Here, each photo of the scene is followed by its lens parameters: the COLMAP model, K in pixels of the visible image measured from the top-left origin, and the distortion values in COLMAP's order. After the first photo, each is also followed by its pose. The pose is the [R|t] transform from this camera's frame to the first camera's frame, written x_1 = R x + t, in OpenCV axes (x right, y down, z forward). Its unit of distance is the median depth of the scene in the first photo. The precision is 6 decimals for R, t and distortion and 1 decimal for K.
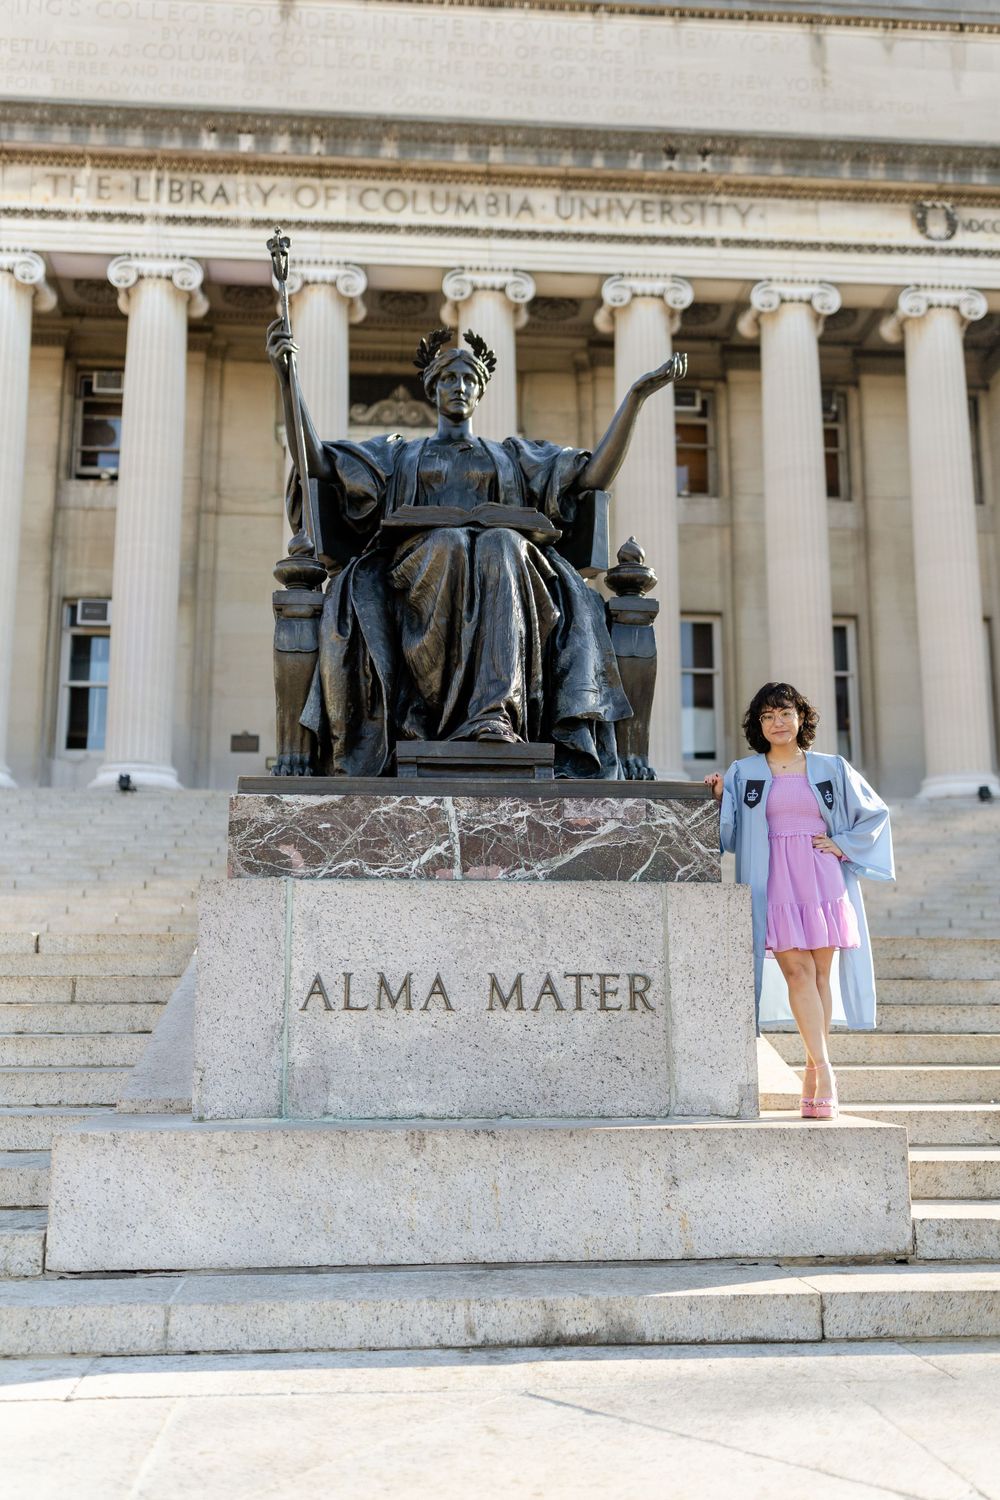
lens RADIAL K [[1470.1, 0, 501.5], [0, 1470.1, 741.8], [0, 0, 1]] dist [0.007846, -0.024007]
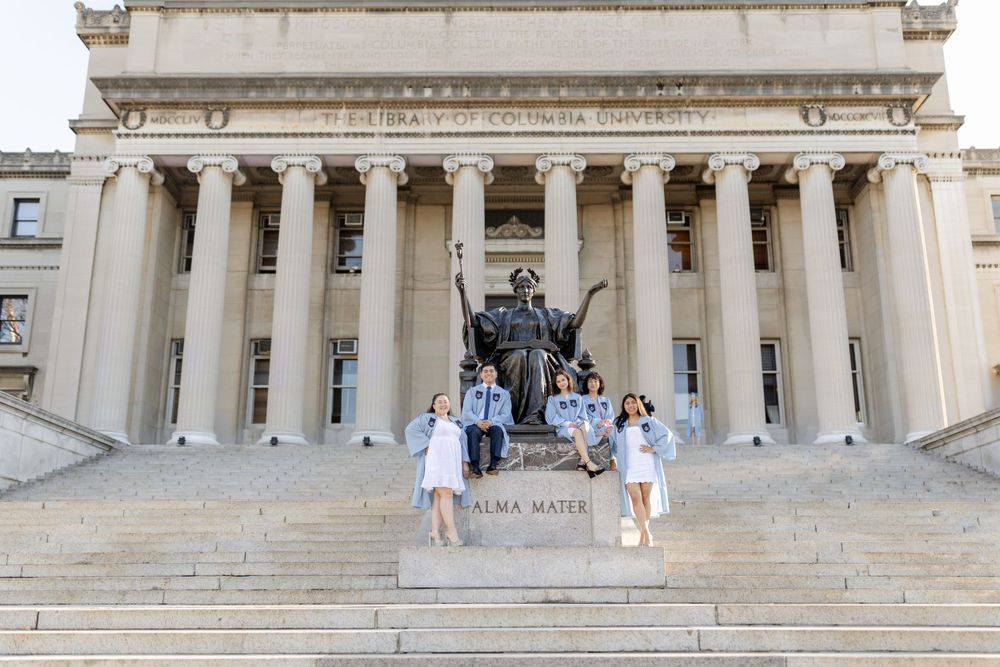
lens RADIAL K [[979.6, 0, 502.2], [0, 979.6, 332.3], [0, 0, 1]] dist [0.006519, -0.017414]
pose [[0.995823, -0.023636, -0.088192, 0.020691], [0.016474, 0.996572, -0.081069, -0.005012], [0.089805, 0.079278, 0.992799, -0.188354]]
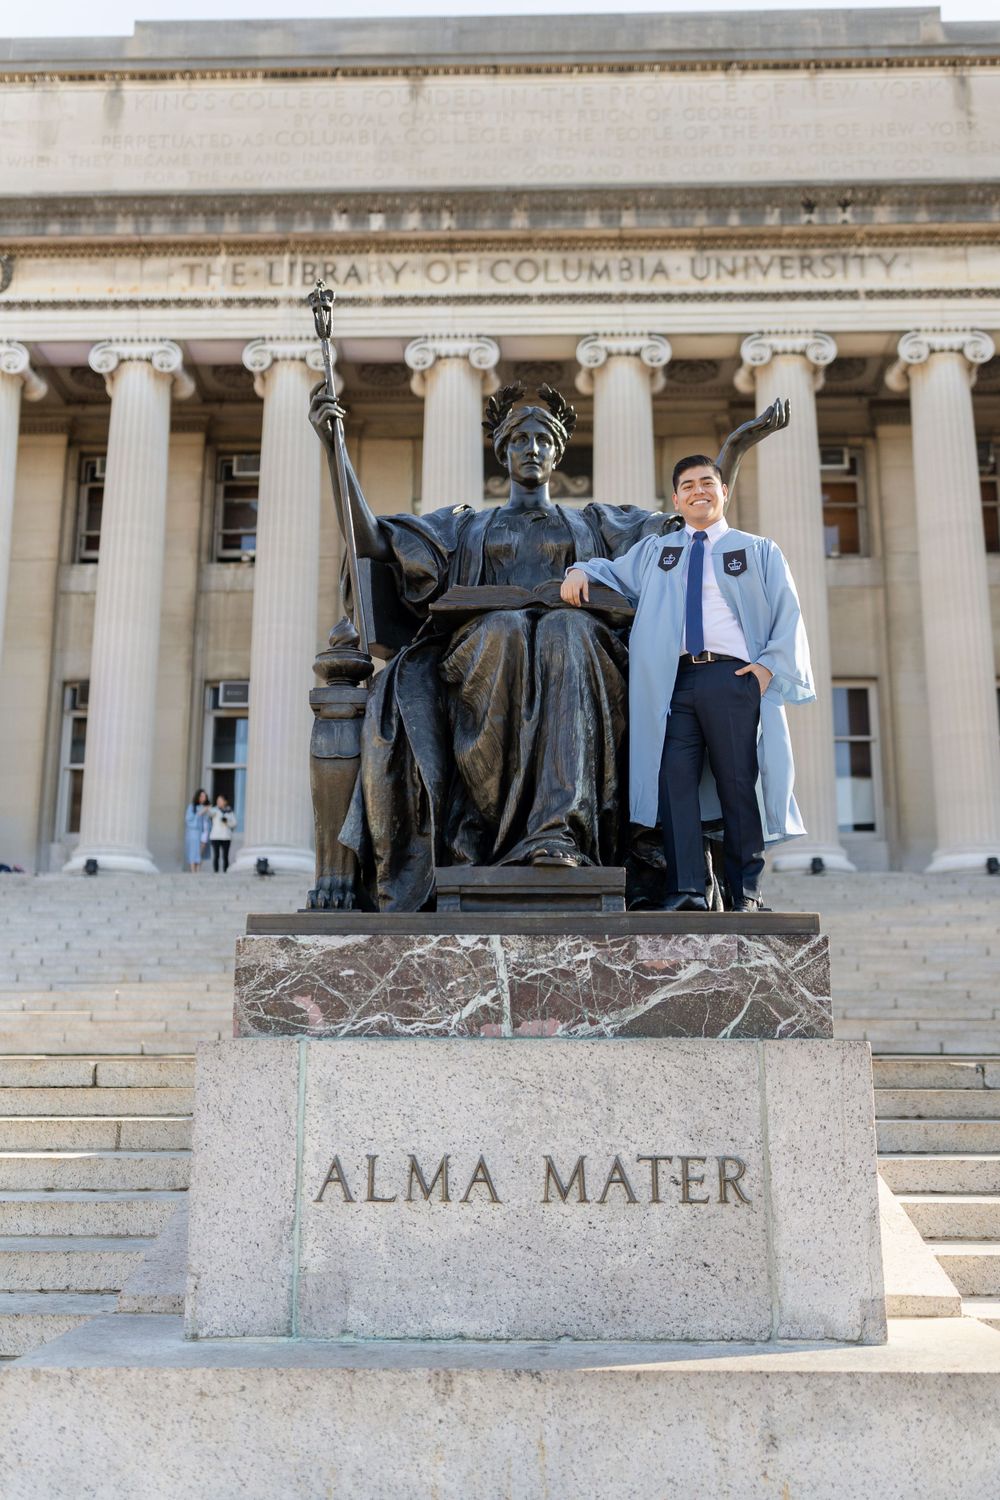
lens RADIAL K [[1469.3, 0, 508.3], [0, 1469.3, 747.0], [0, 0, 1]] dist [0.006519, -0.017414]
pose [[0.994294, -0.022611, -0.104248, 0.010922], [0.018154, 0.998888, -0.043513, -0.005949], [0.105116, 0.041372, 0.993599, 0.031691]]
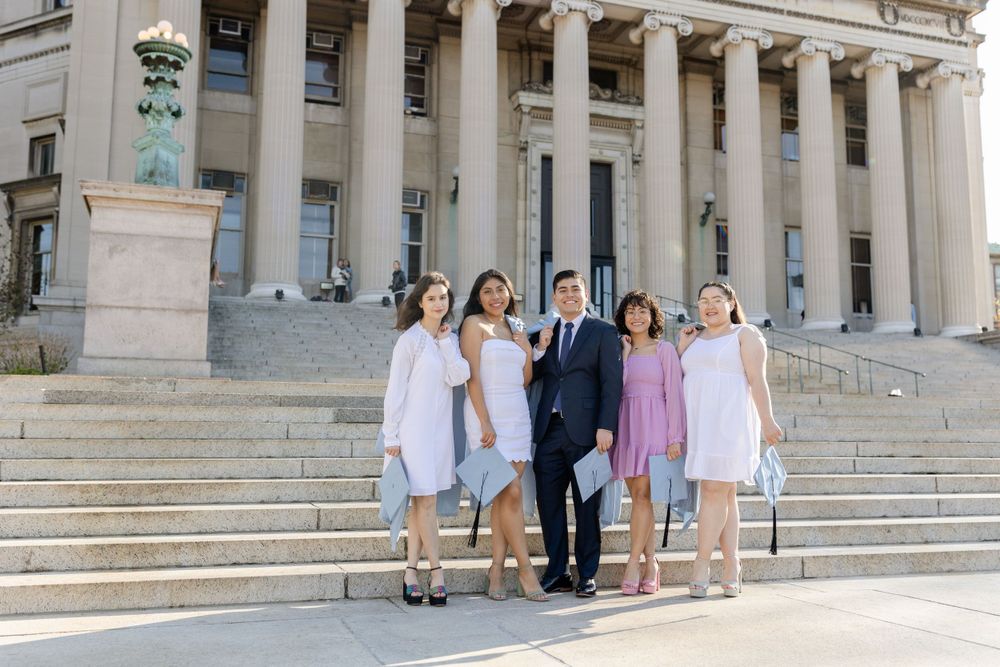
lens RADIAL K [[965.8, 0, 501.6], [0, 965.8, 336.9], [0, 0, 1]] dist [0.007108, -0.017079]
pose [[0.968748, 0.034736, 0.245604, -0.457240], [-0.052547, 0.996413, 0.066338, -0.012017], [-0.242418, -0.077170, 0.967098, -0.065169]]
